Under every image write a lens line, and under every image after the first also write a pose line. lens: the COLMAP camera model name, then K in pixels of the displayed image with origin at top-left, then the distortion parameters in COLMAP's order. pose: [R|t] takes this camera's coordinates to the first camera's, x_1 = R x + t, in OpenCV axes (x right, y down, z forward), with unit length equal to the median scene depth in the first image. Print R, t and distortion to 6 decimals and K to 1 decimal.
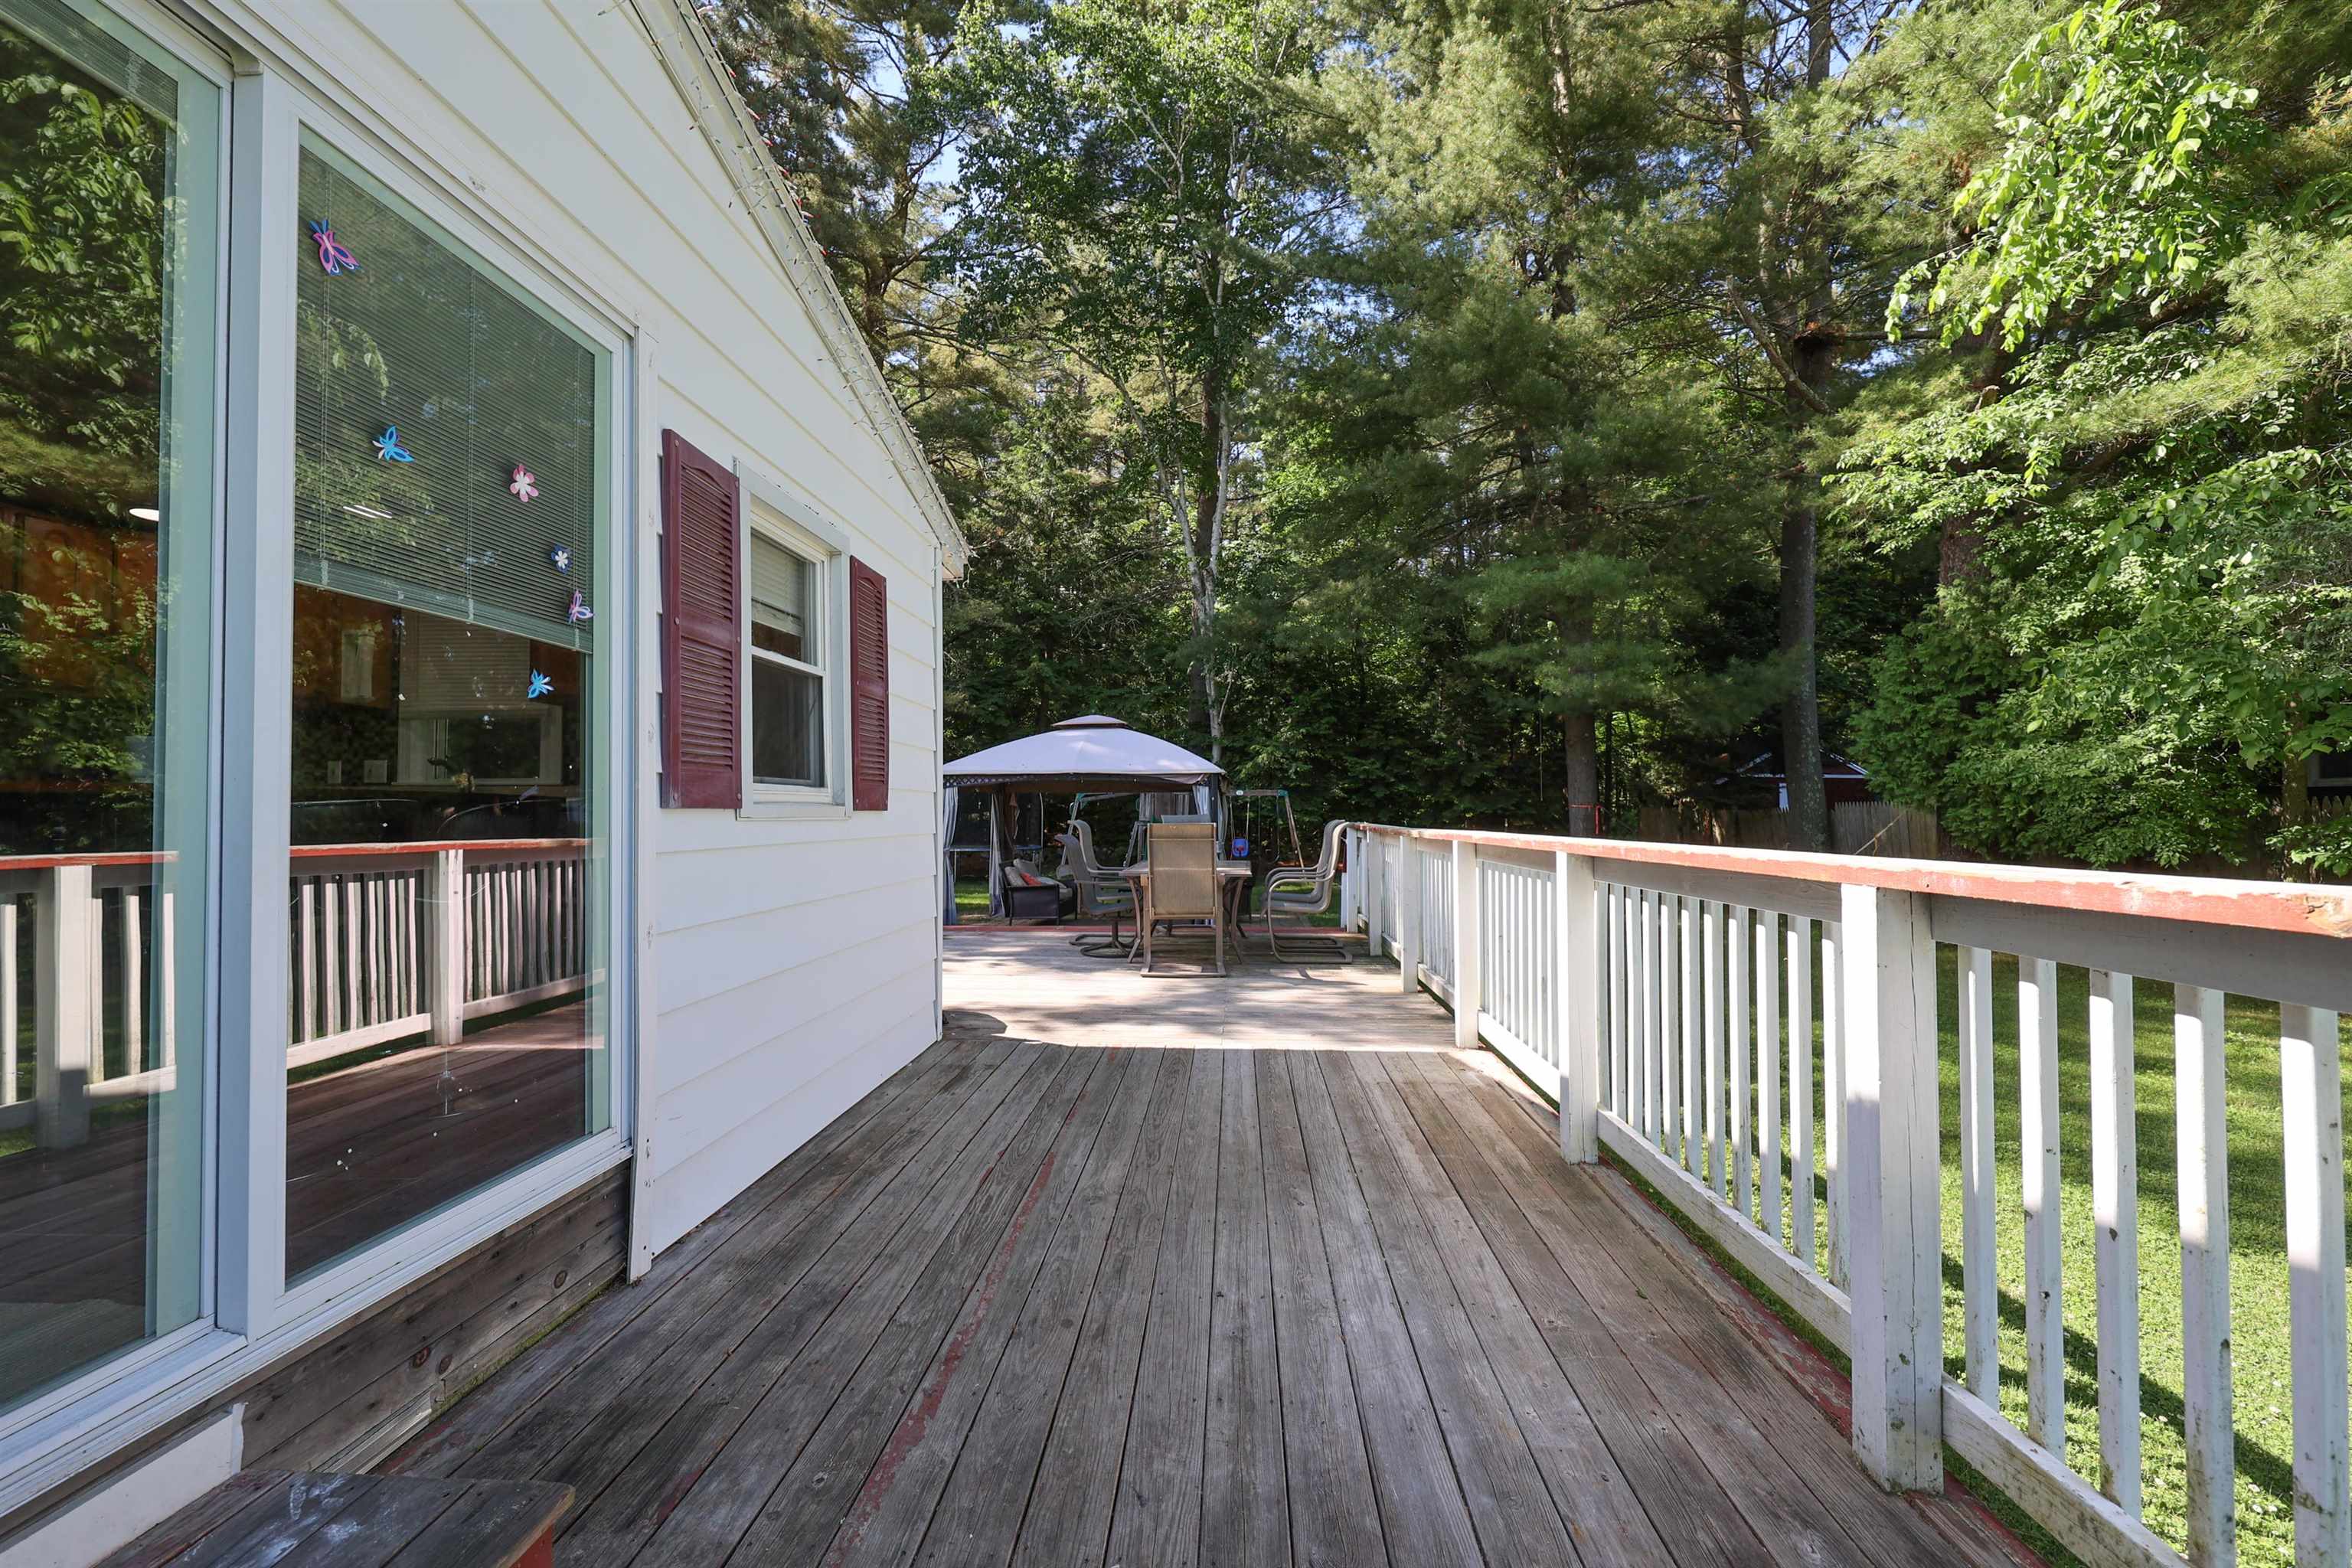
lens RADIAL K [[951.4, 0, 1185.8], [0, 951.4, 786.4], [0, 0, 1]] dist [-0.002511, -0.000362]
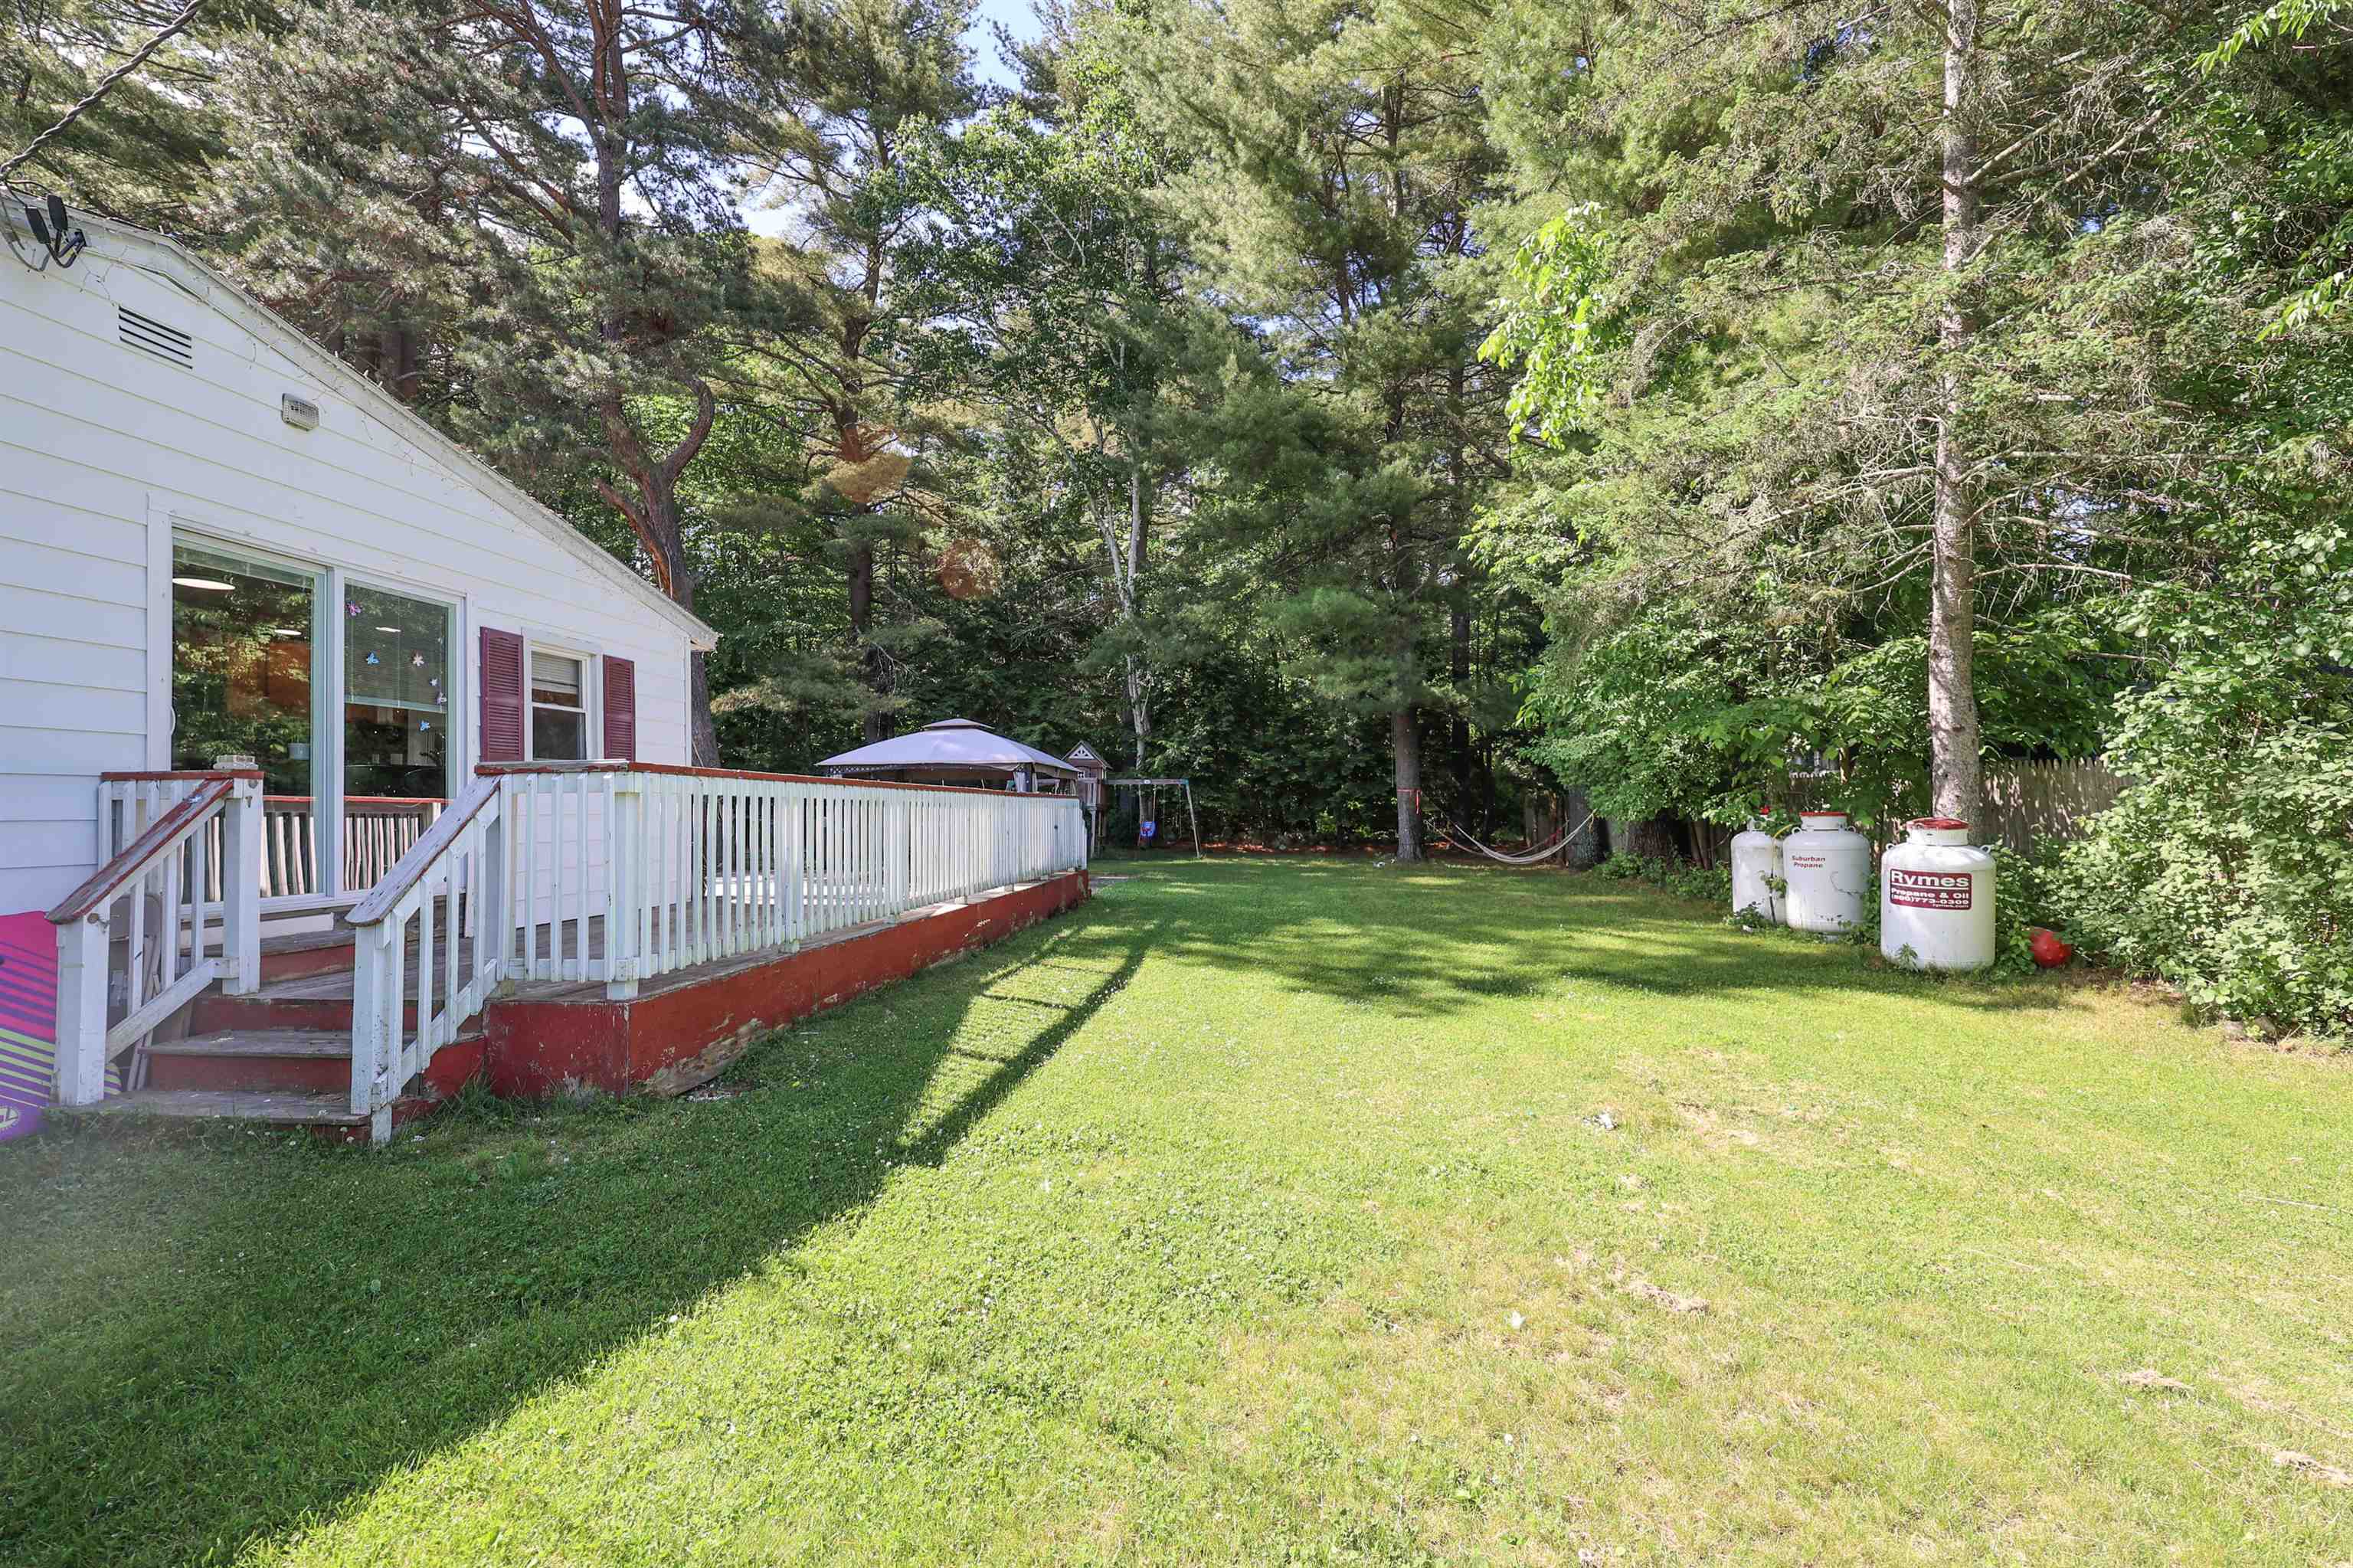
lens RADIAL K [[951.9, 0, 1186.3], [0, 951.9, 786.4], [0, 0, 1]] dist [-0.002511, -0.000362]
pose [[0.998885, -0.004392, -0.046997, 0.204051], [0.004645, 0.999975, 0.005265, 0.008945], [0.046973, -0.005478, 0.998881, -0.206887]]
